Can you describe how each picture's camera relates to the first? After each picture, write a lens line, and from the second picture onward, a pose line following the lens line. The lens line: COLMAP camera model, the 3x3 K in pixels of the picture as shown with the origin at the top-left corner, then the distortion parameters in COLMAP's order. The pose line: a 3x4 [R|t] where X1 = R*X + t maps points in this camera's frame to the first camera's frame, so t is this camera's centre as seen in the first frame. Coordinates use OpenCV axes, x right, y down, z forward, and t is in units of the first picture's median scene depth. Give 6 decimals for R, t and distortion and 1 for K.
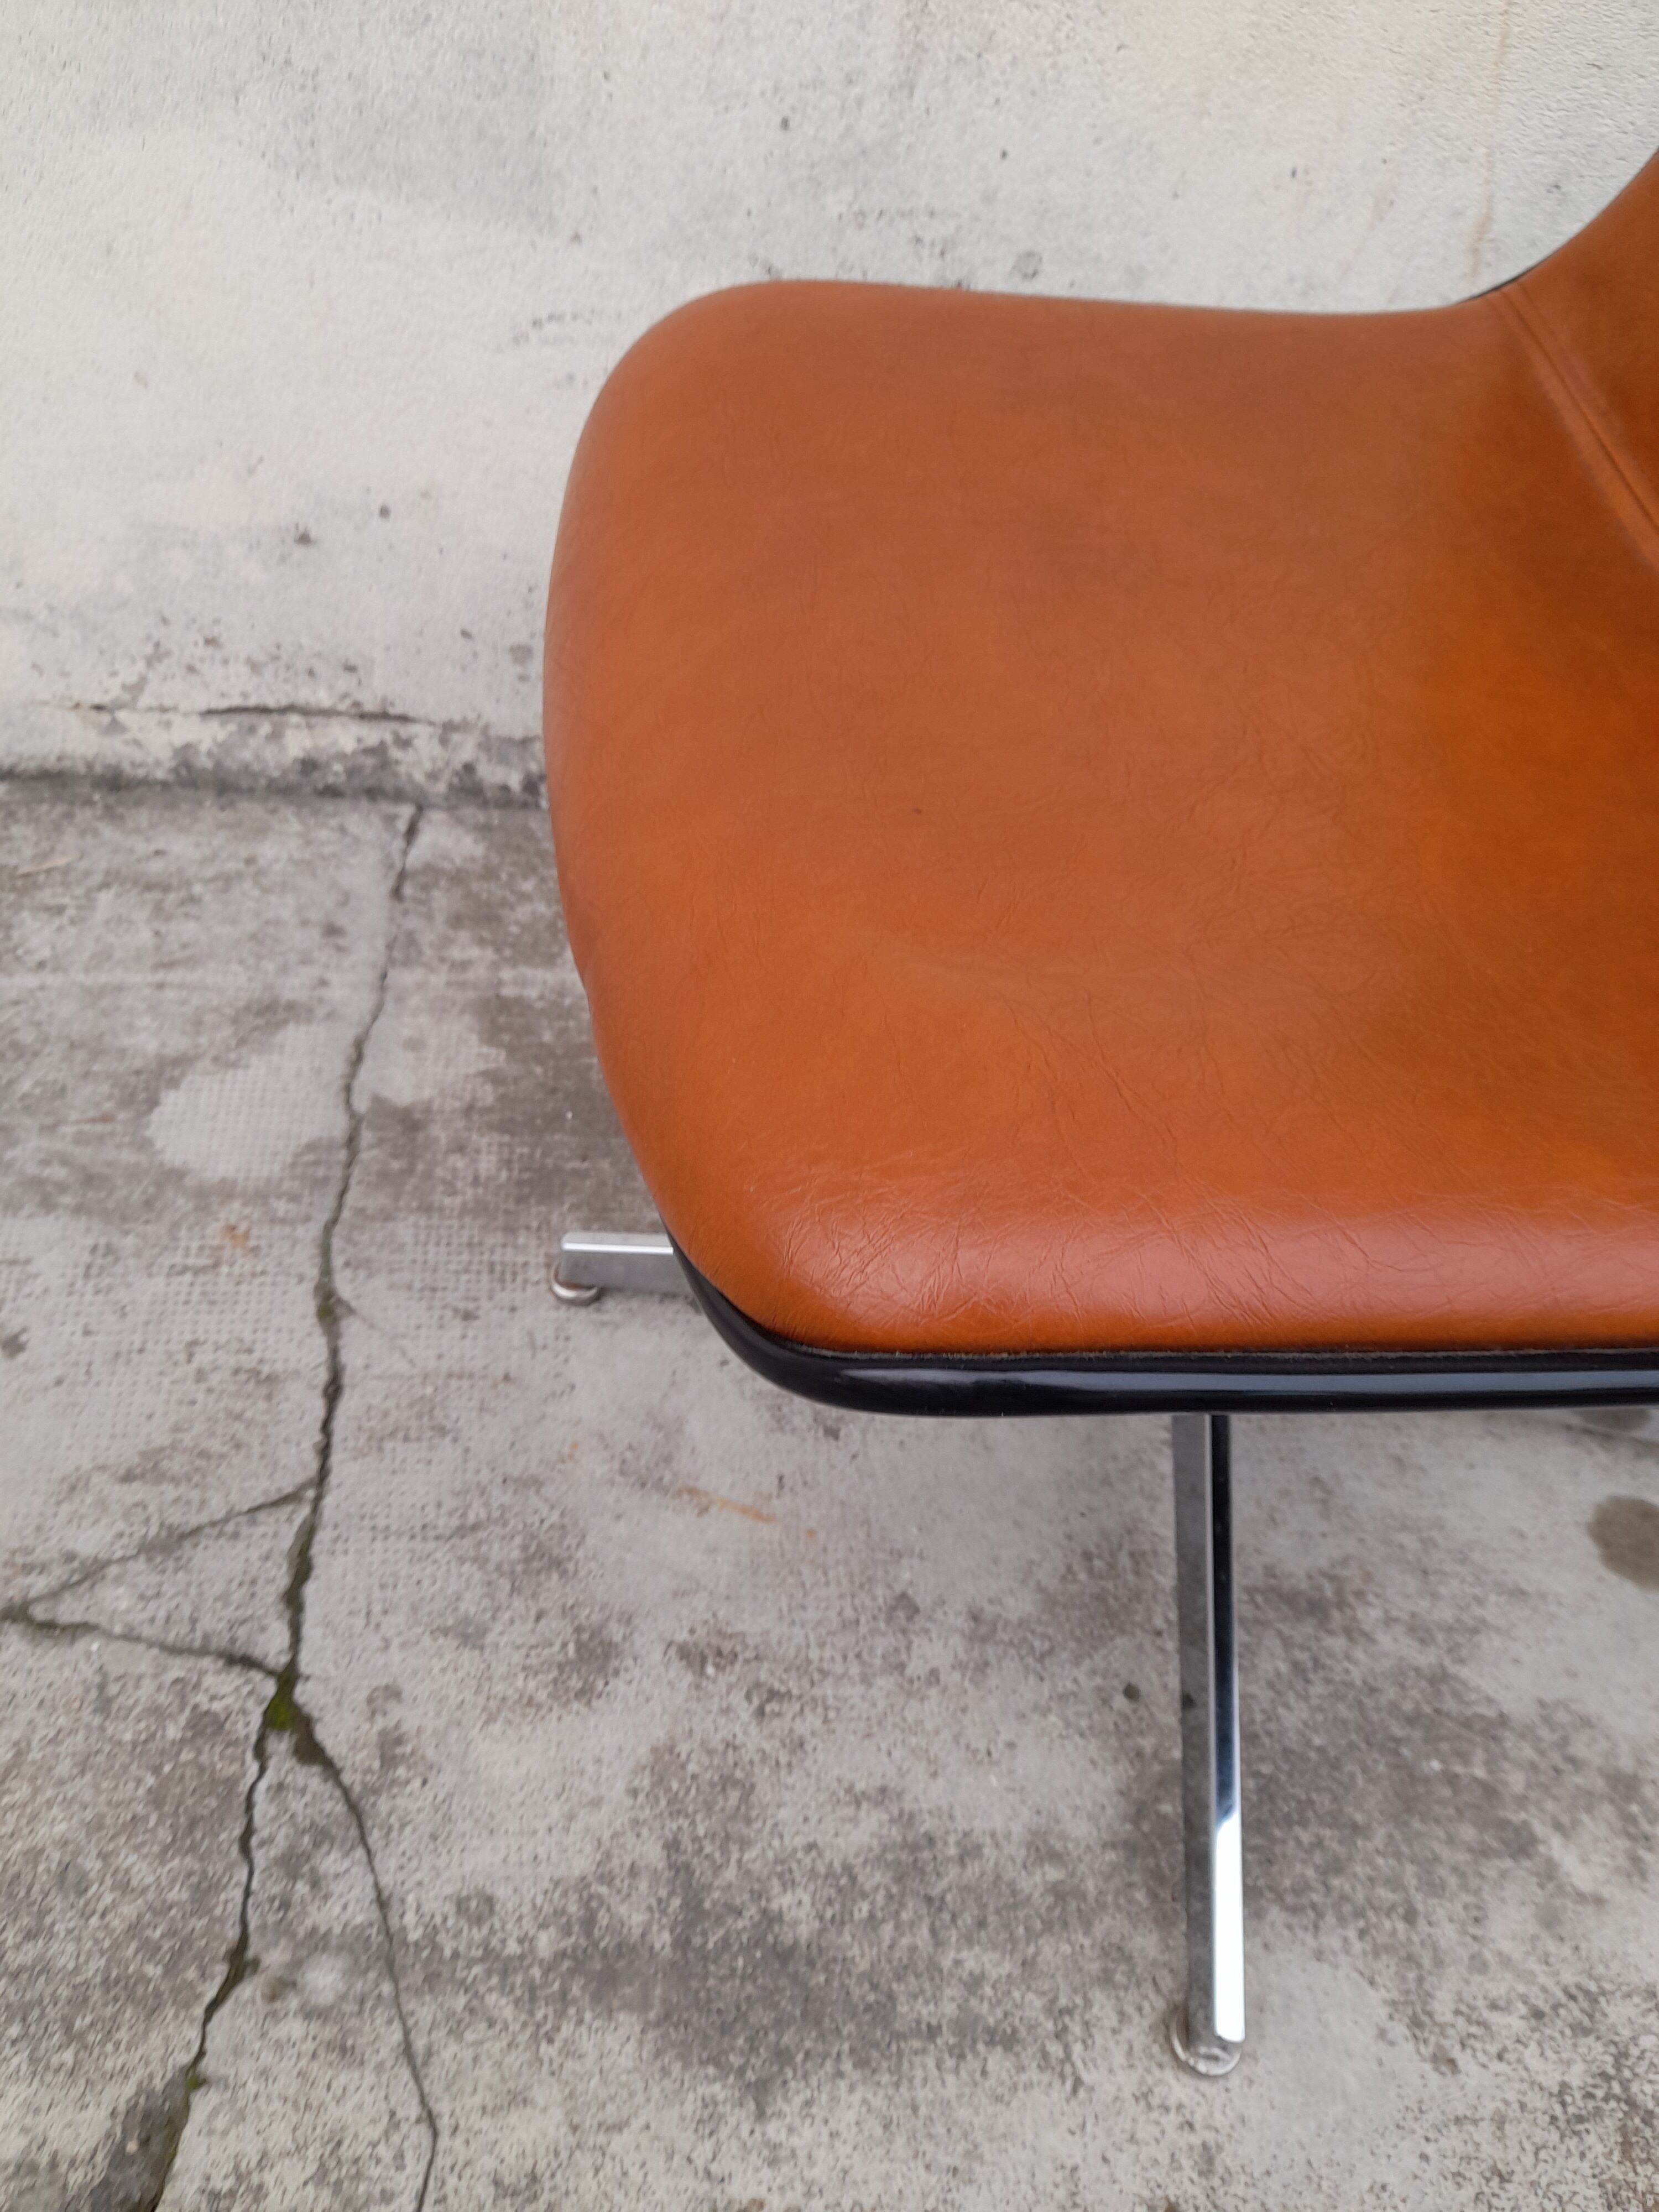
lens RADIAL K [[1613.1, 0, 812.5], [0, 1613.1, 1127.1], [0, 0, 1]] dist [0.035469, -0.037550]
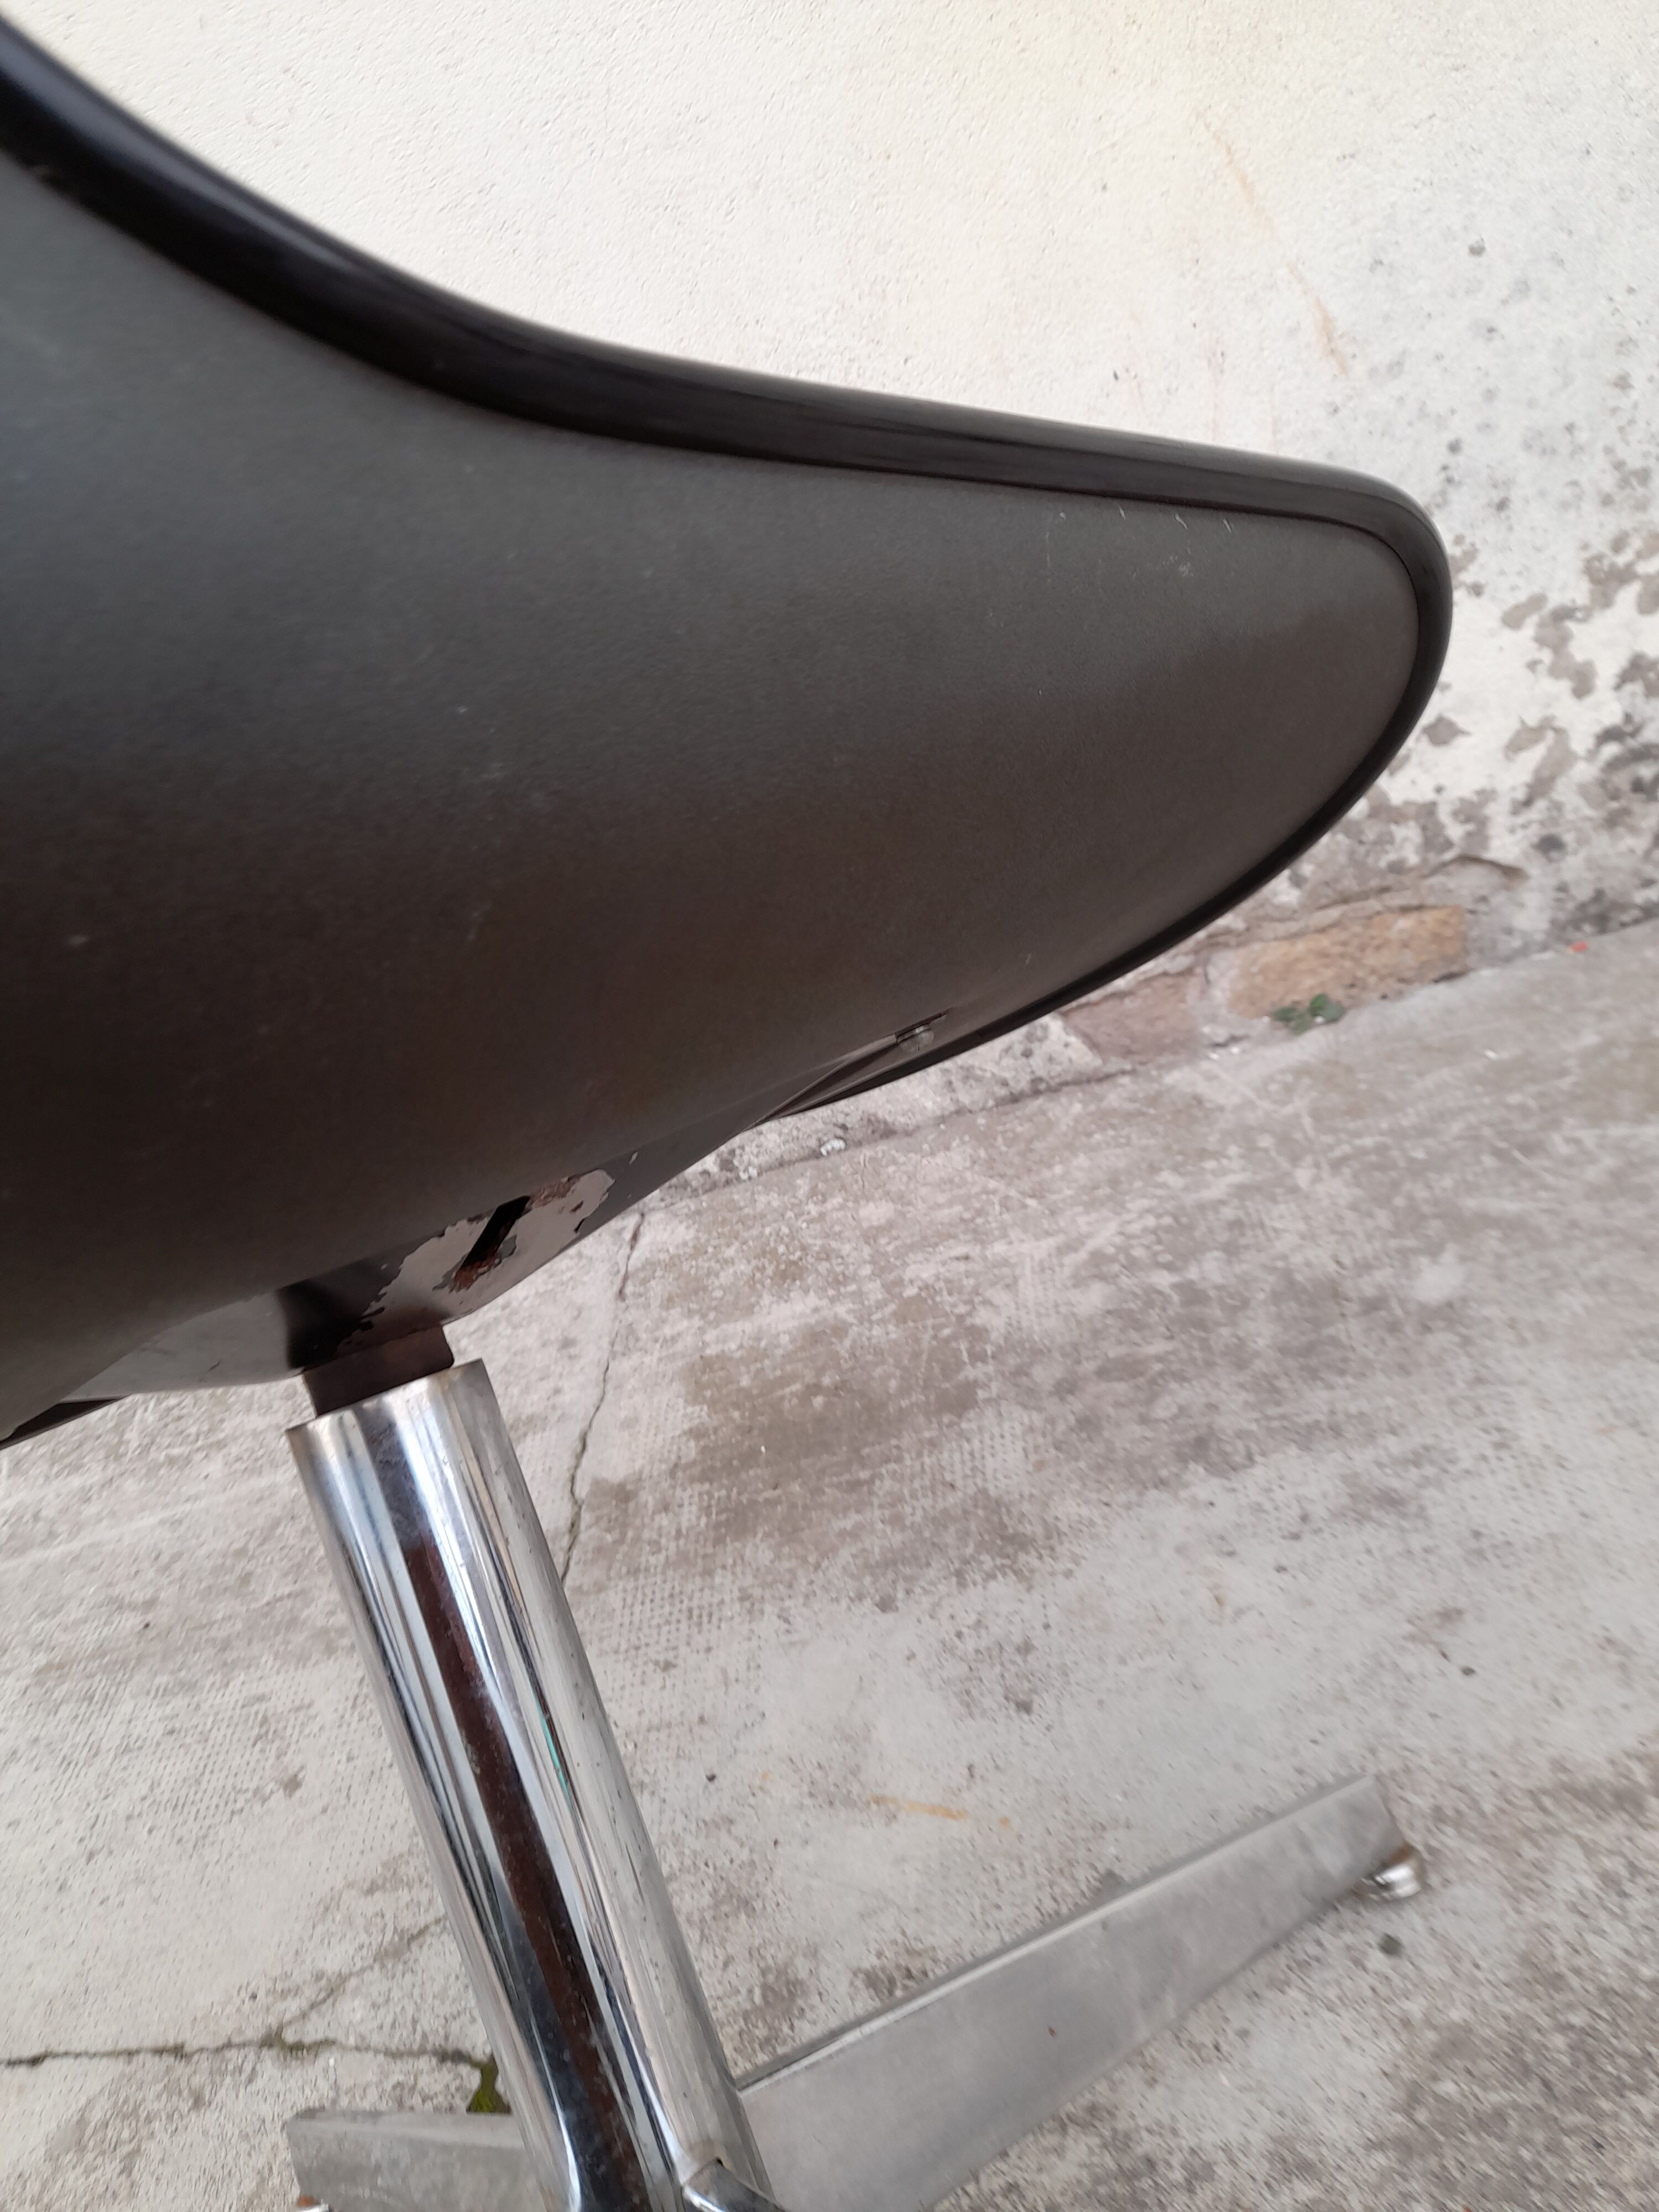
lens RADIAL K [[1638.8, 0, 797.3], [0, 1638.8, 1103.0], [0, 0, 1]] dist [0.051531, -0.059444]
pose [[0.891714, -0.328138, -0.311723, 0.303983], [0.231179, 0.922337, -0.309597, 0.135774], [0.389105, 0.204009, 0.898320, 0.046379]]
